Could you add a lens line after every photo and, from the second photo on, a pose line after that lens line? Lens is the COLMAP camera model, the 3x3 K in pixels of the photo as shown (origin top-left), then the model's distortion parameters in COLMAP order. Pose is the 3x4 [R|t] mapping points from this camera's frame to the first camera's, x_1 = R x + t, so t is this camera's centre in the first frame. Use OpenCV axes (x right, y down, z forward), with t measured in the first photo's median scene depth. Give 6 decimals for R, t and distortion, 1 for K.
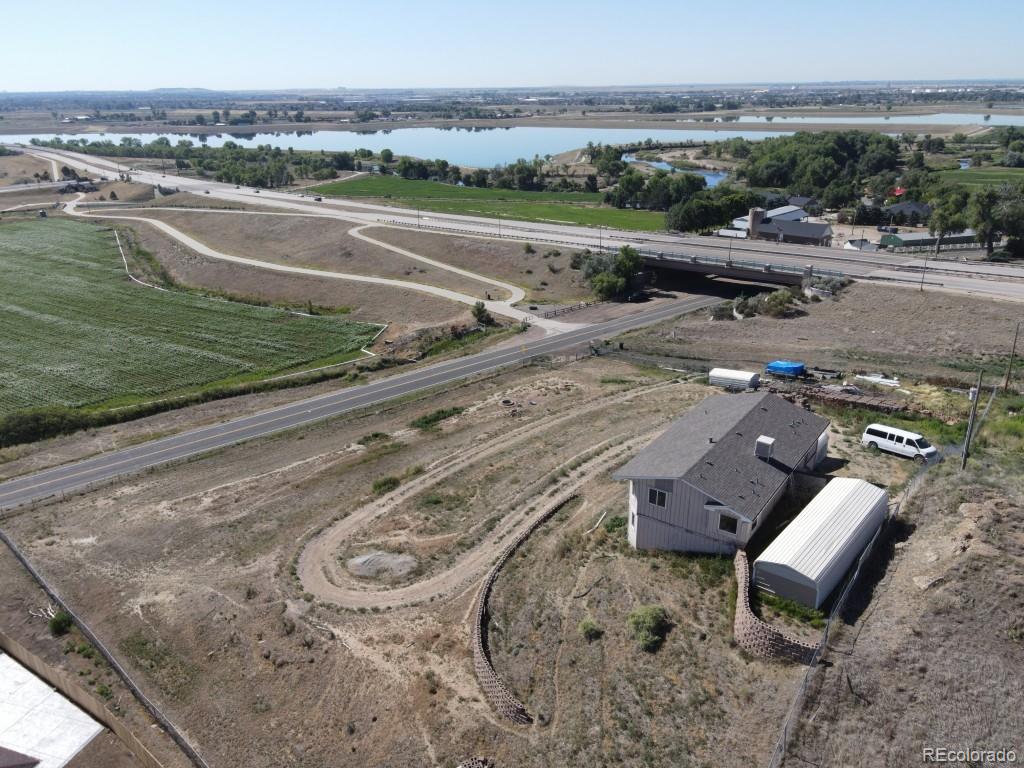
lens RADIAL K [[748.6, 0, 499.3], [0, 748.6, 382.2], [0, 0, 1]] dist [0.036048, 0.003009]
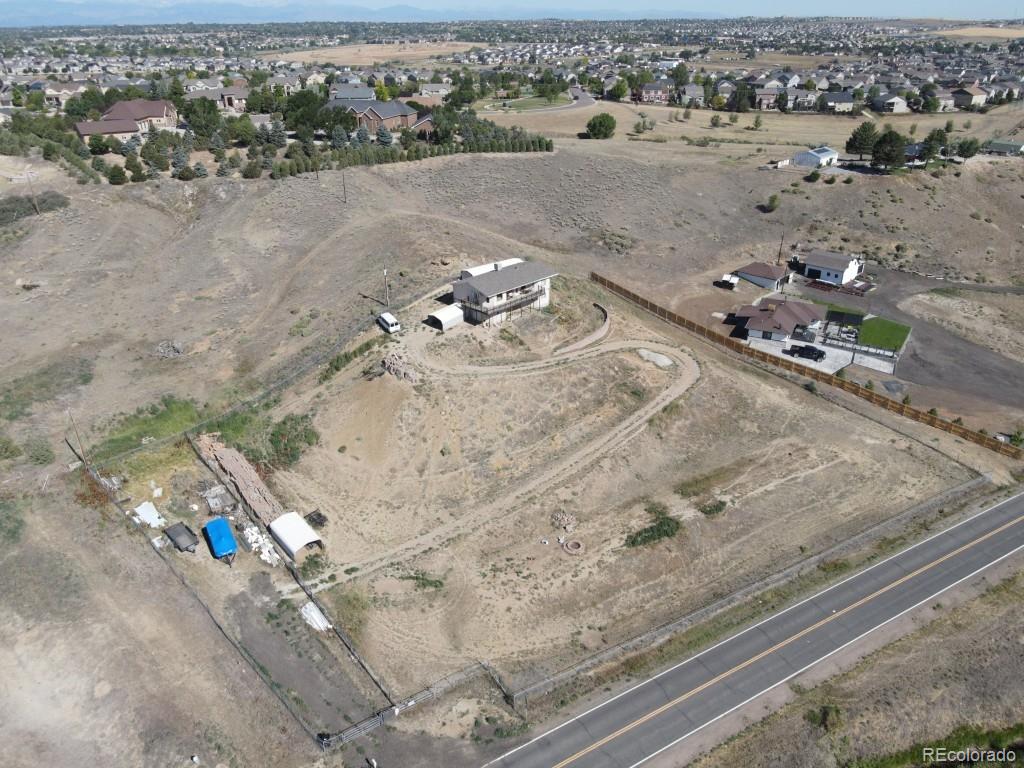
lens RADIAL K [[750.7, 0, 508.9], [0, 750.7, 380.8], [0, 0, 1]] dist [0.002121, 0.020203]
pose [[-0.989188, -0.040207, 0.141032, -0.026720], [0.074858, 0.688524, 0.721340, -0.675651], [-0.126107, 0.724098, -0.678070, 1.353963]]
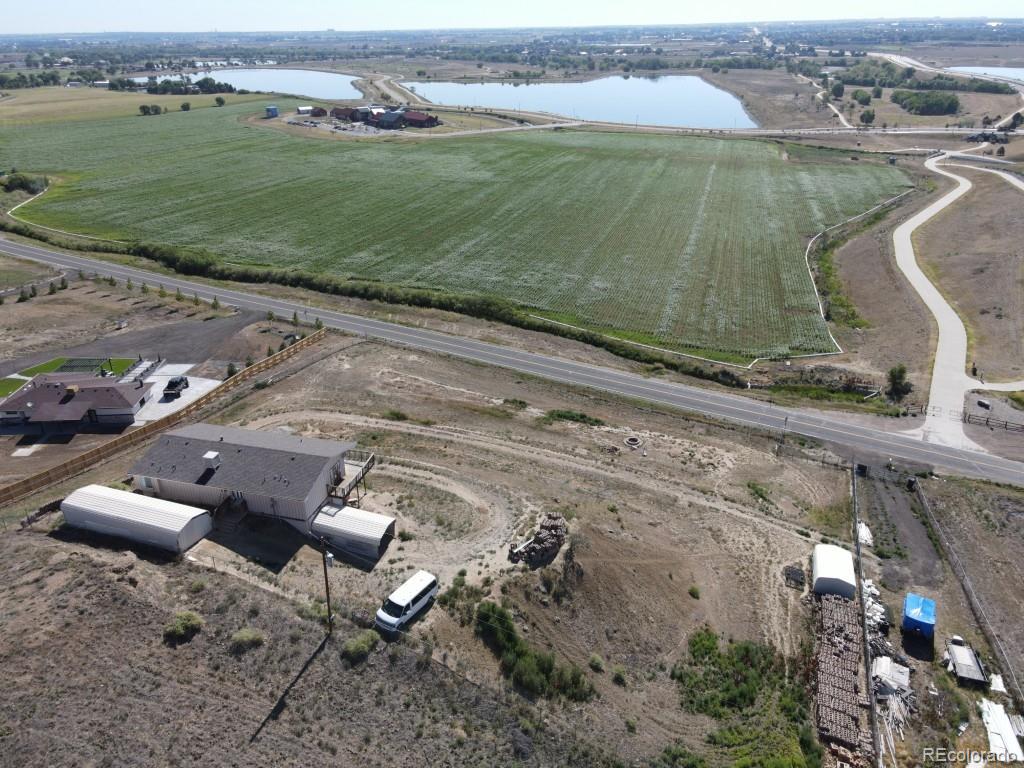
lens RADIAL K [[750.7, 0, 508.9], [0, 750.7, 380.8], [0, 0, 1]] dist [0.002121, 0.020203]
pose [[0.352897, 0.407955, -0.842043, 0.698080], [-0.329951, 0.896389, 0.296004, -0.261584], [0.875555, 0.173374, 0.450938, 0.372812]]
